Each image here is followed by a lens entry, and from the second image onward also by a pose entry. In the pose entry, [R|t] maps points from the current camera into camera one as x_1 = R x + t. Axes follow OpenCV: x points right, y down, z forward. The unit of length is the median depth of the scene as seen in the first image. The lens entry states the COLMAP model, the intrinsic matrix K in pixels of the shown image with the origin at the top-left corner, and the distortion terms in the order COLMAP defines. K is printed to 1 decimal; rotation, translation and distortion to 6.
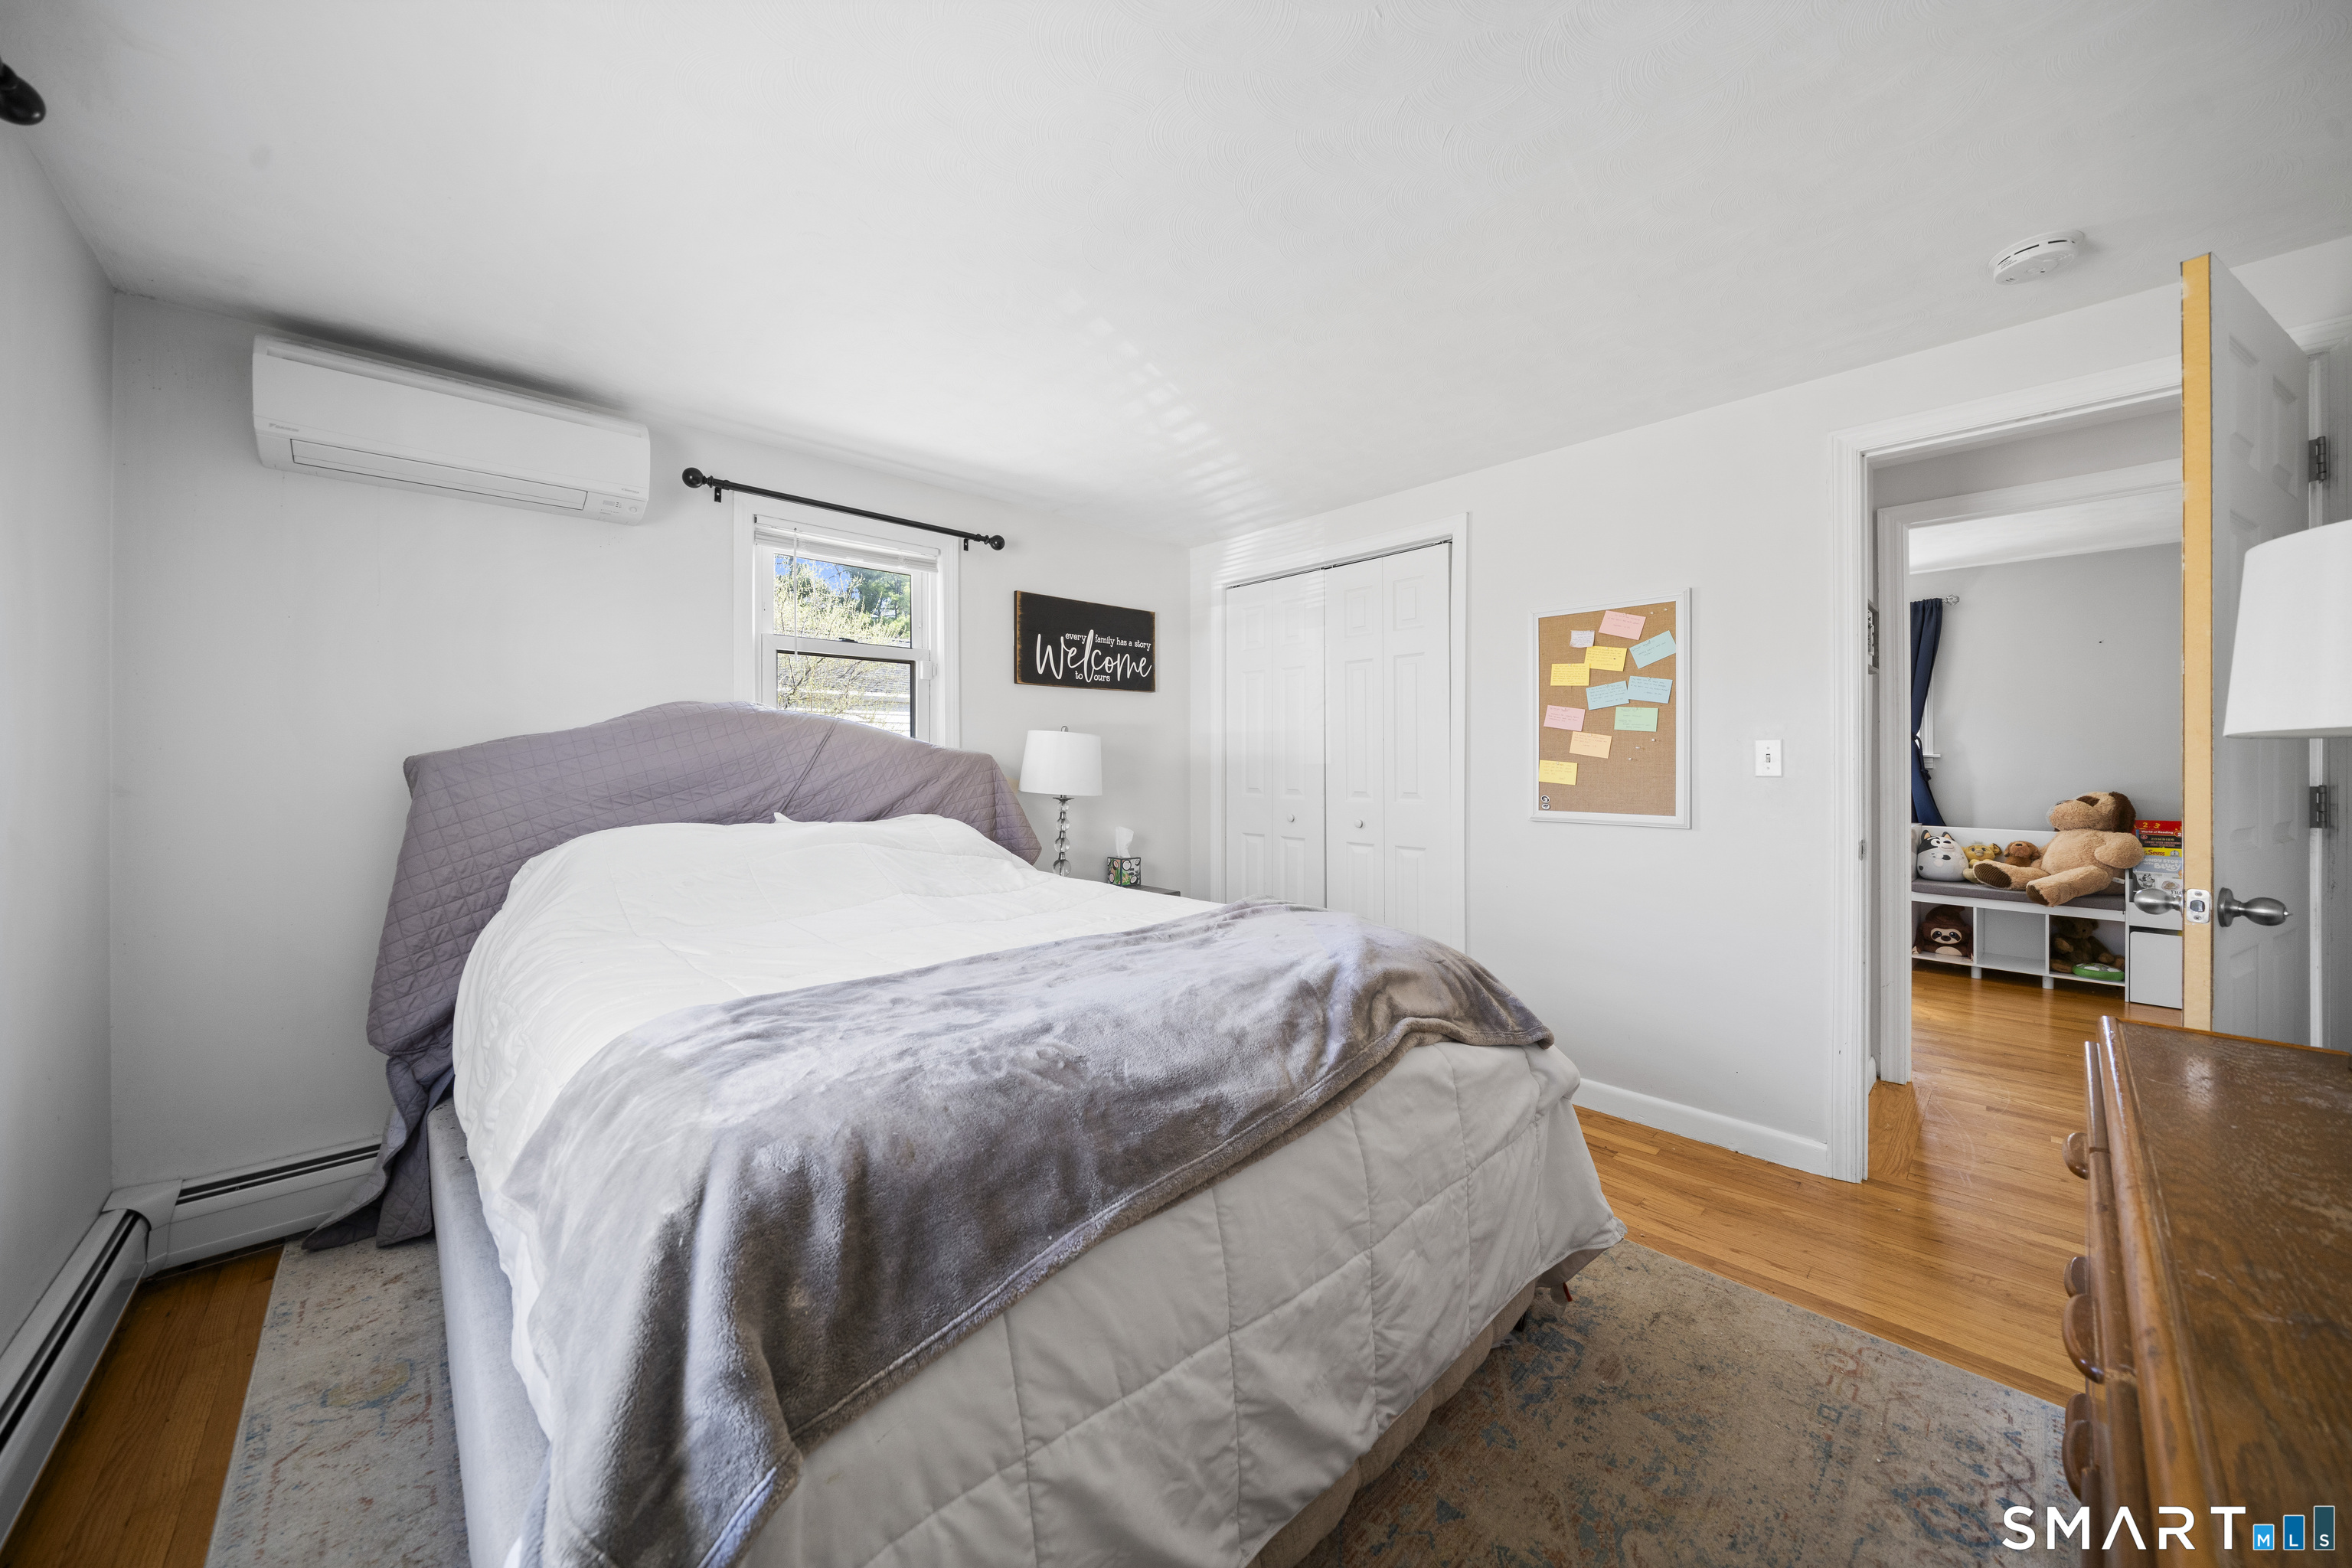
lens RADIAL K [[817.4, 0, 1179.3], [0, 817.4, 768.9], [0, 0, 1]] dist [-0.005961, 0.000037]
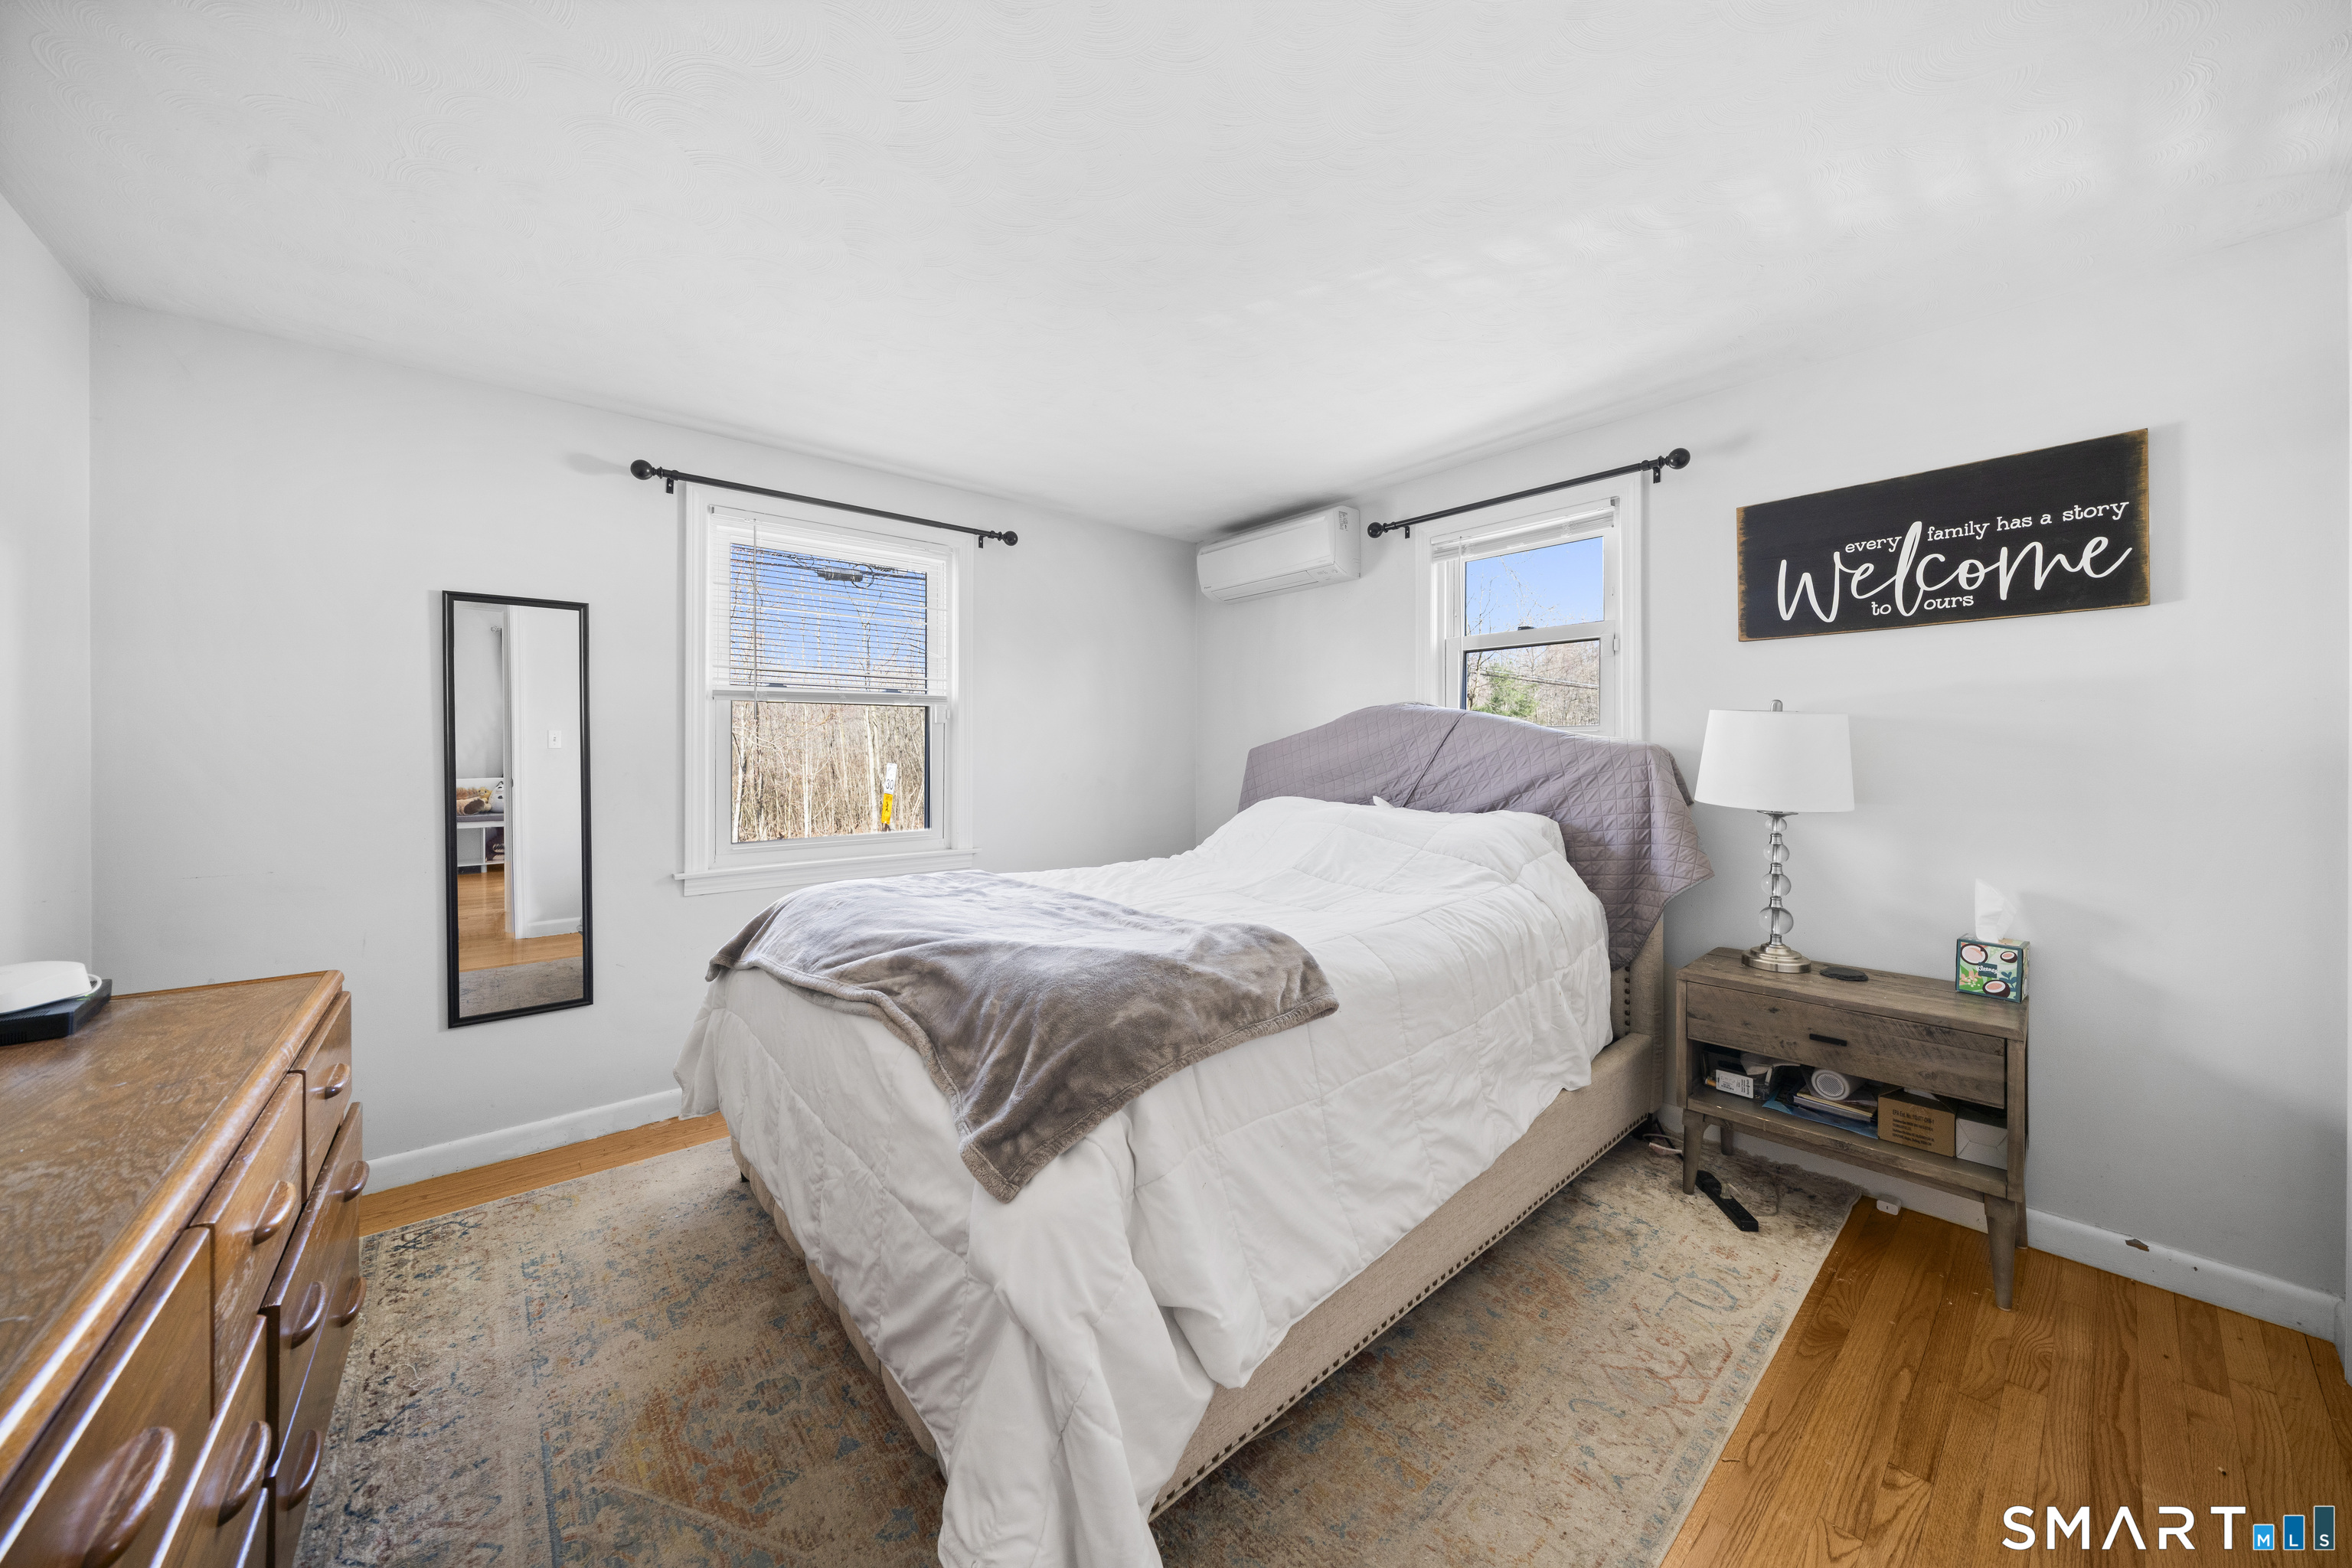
lens RADIAL K [[817.4, 0, 1166.6], [0, 817.4, 759.6], [0, 0, 1]] dist [-0.005961, 0.000037]
pose [[-0.061946, 0.015356, -0.997961, 0.496664], [-0.009029, 0.999832, 0.015945, -0.011281], [0.998039, 0.009998, -0.061797, 0.534929]]
